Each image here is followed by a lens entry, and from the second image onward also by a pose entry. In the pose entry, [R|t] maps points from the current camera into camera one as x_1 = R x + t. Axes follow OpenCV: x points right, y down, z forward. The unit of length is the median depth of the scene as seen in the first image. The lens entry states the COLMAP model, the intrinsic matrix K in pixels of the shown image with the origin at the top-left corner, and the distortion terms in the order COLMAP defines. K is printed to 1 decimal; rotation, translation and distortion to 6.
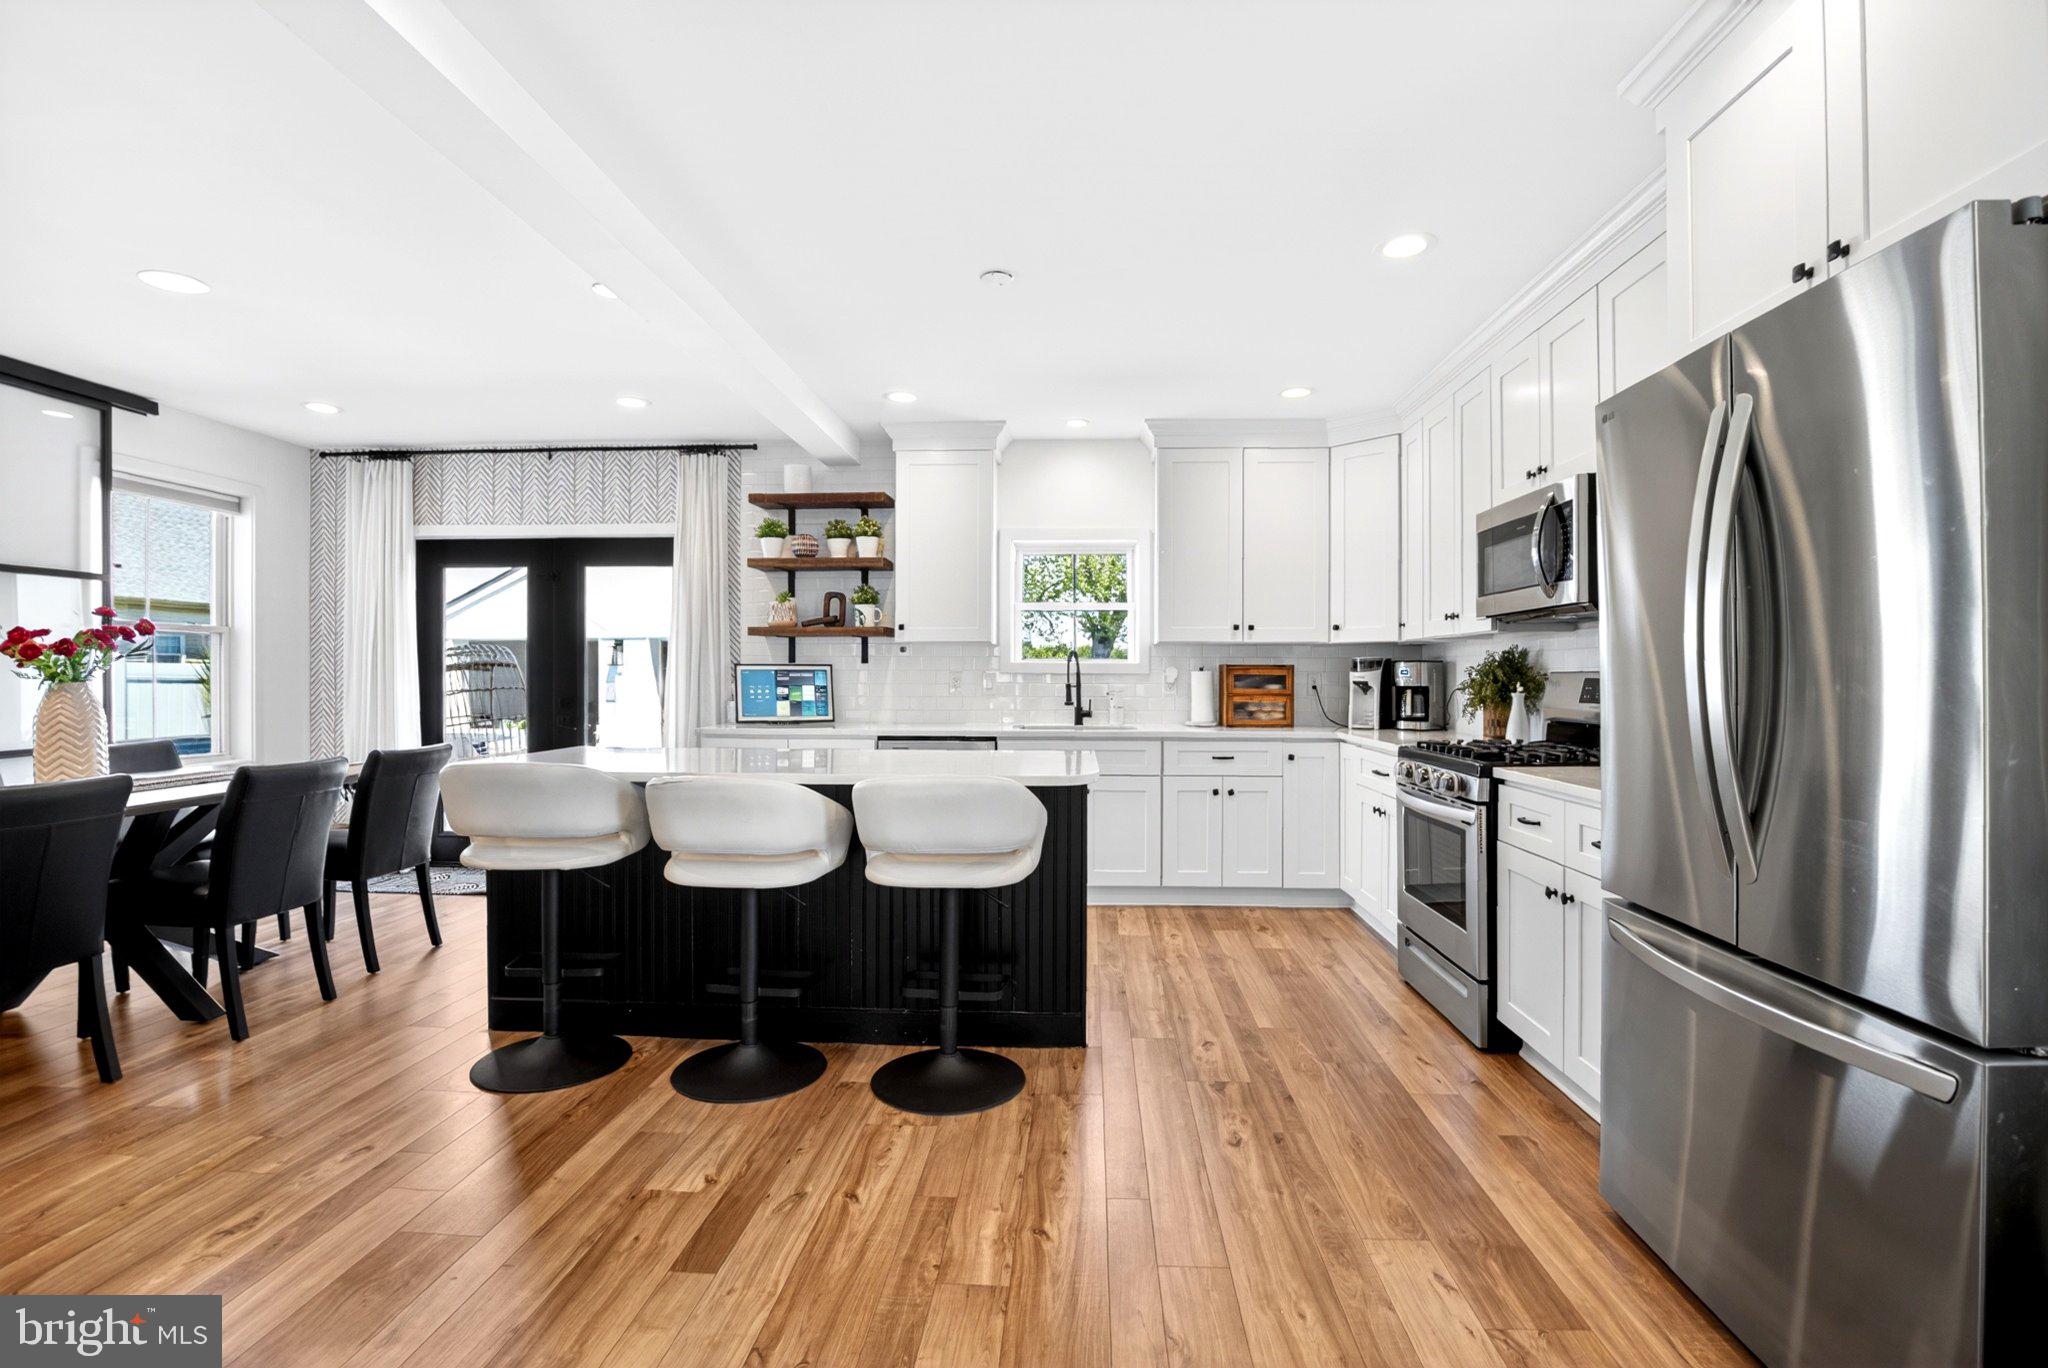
lens RADIAL K [[951.6, 0, 1038.0], [0, 951.6, 683.8], [0, 0, 1]] dist [-0.030542, 0.003254]
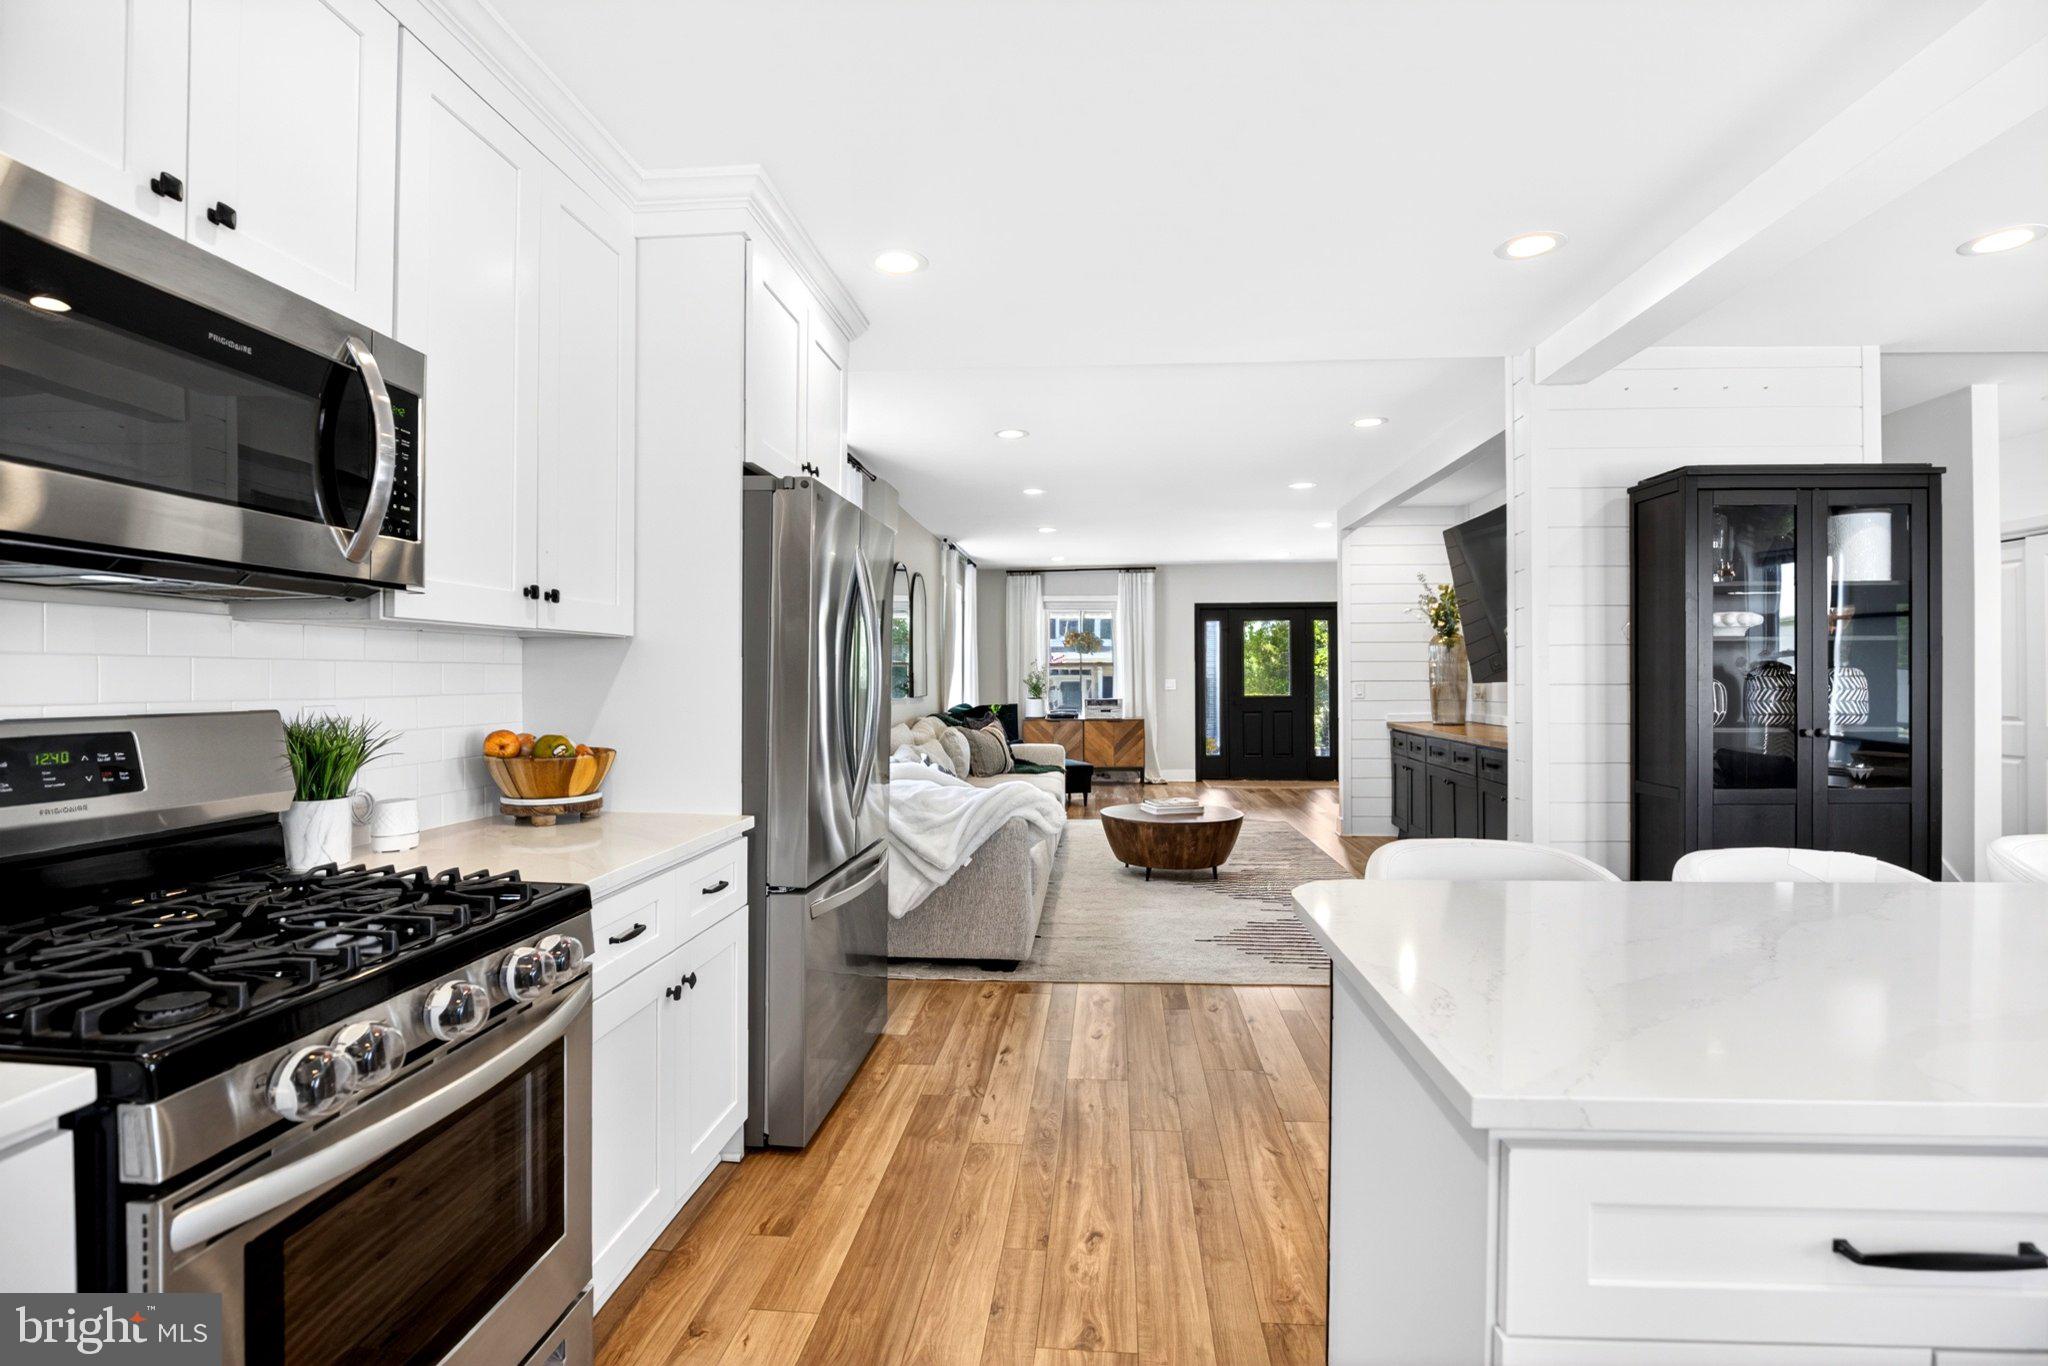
lens RADIAL K [[951.6, 0, 1040.1], [0, 951.6, 673.6], [0, 0, 1]] dist [-0.030542, 0.003254]
pose [[-0.999658, -0.006687, 0.025272, 0.120939], [-0.006555, 0.999964, 0.005306, -0.024636], [-0.025307, 0.005139, -0.999667, 0.944780]]
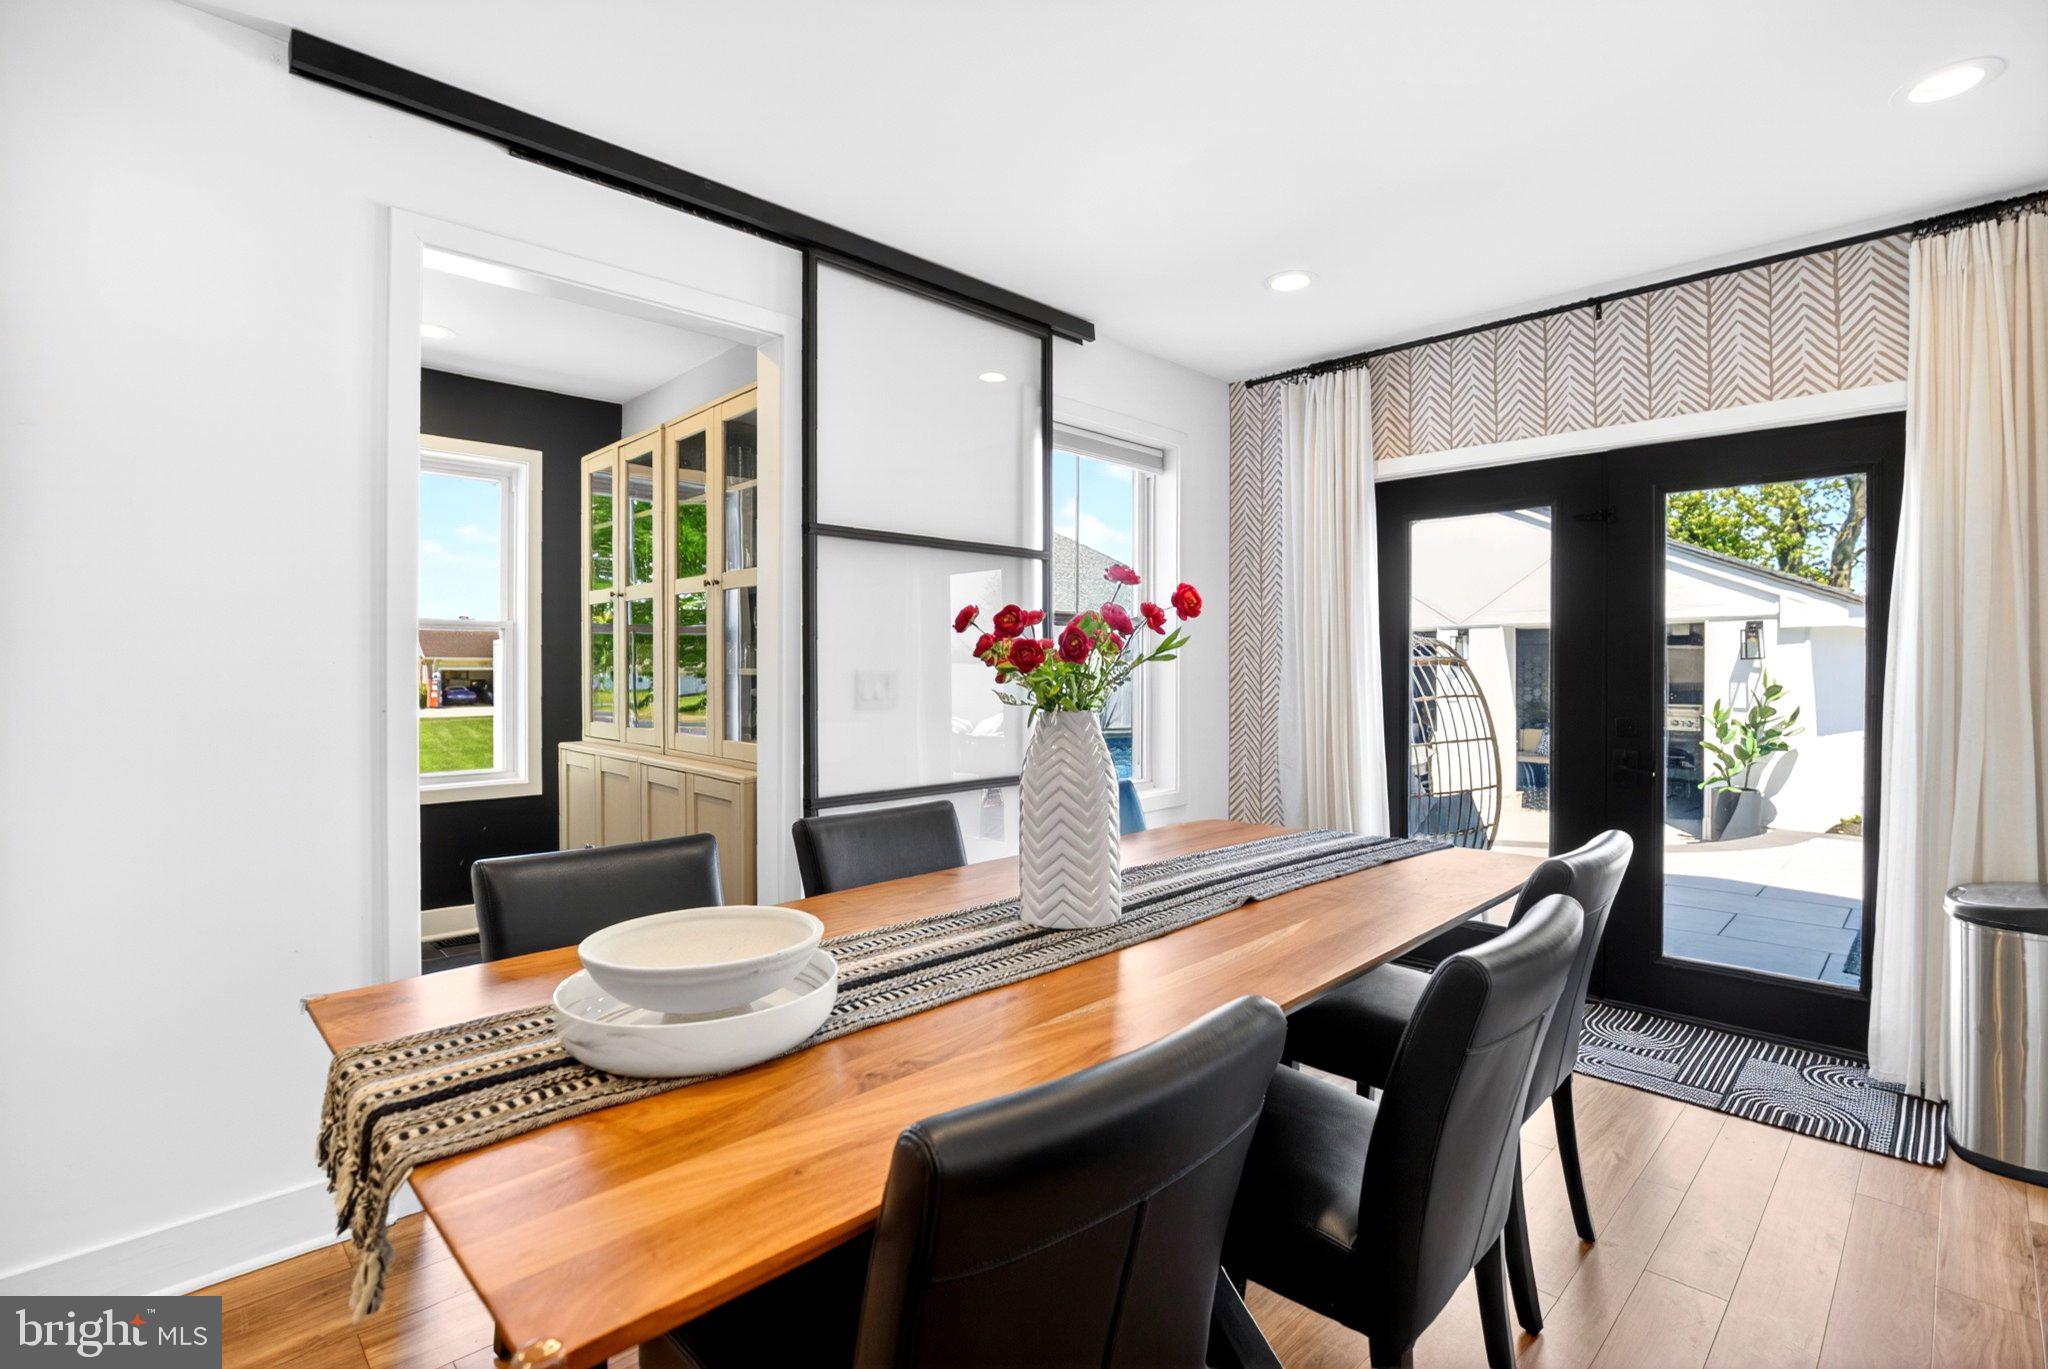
lens RADIAL K [[951.6, 0, 1024.7], [0, 951.6, 676.0], [0, 0, 1]] dist [-0.030542, 0.003254]
pose [[0.735209, 0.002749, -0.677835, -0.444600], [-0.002689, 0.999996, 0.001139, -0.014270], [0.677835, 0.000985, 0.735213, 0.370887]]
